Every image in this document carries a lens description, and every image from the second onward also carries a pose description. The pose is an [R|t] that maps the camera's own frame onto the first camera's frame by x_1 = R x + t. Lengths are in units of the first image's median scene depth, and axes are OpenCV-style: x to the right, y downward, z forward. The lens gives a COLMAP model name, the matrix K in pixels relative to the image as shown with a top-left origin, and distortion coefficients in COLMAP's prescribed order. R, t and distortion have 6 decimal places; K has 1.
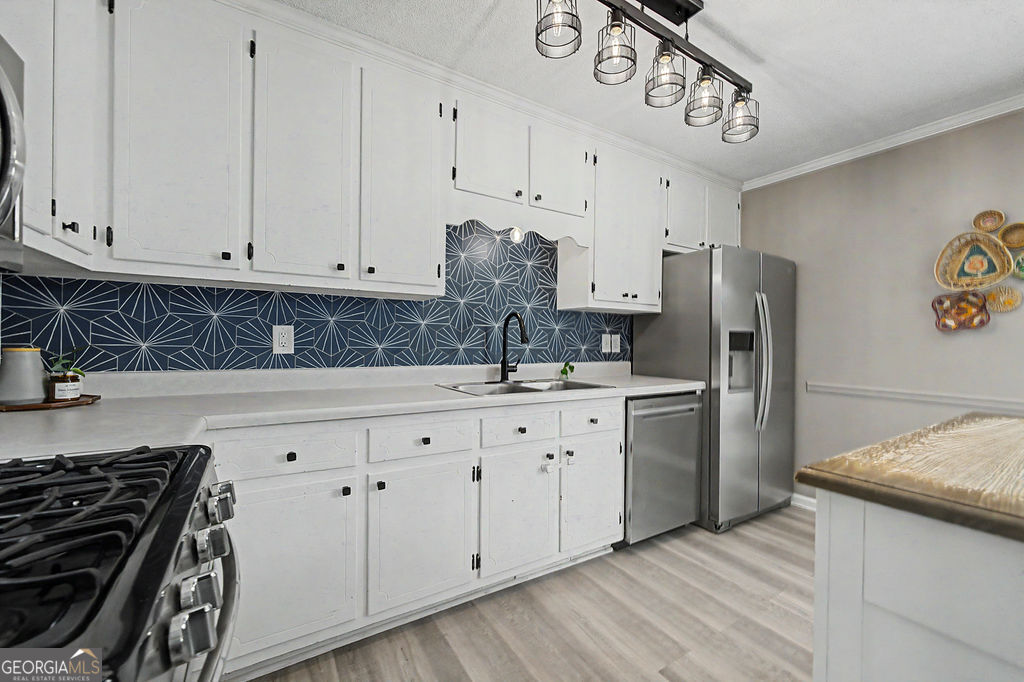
lens RADIAL K [[409.6, 0, 514.7], [0, 409.6, 342.1], [0, 0, 1]] dist [-0.002416, 0.000364]
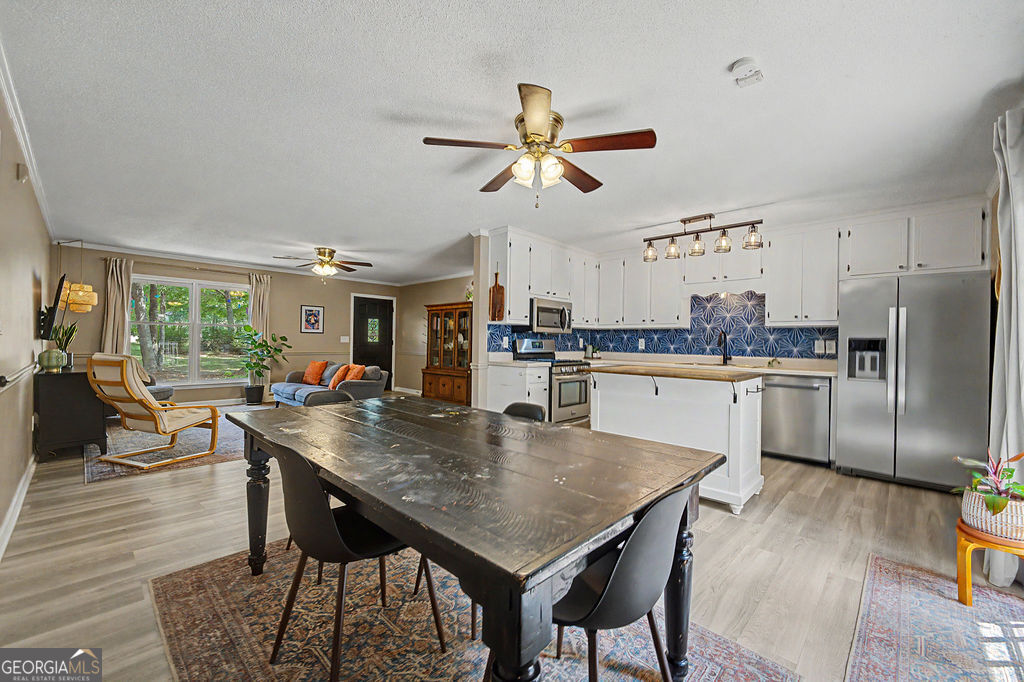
lens RADIAL K [[409.6, 0, 514.7], [0, 409.6, 342.1], [0, 0, 1]] dist [-0.002416, 0.000364]
pose [[0.248464, -0.009145, -0.968598, 1.735616], [-0.015520, 0.999789, -0.013420, 0.028479], [0.968517, 0.018368, 0.248270, -0.547483]]
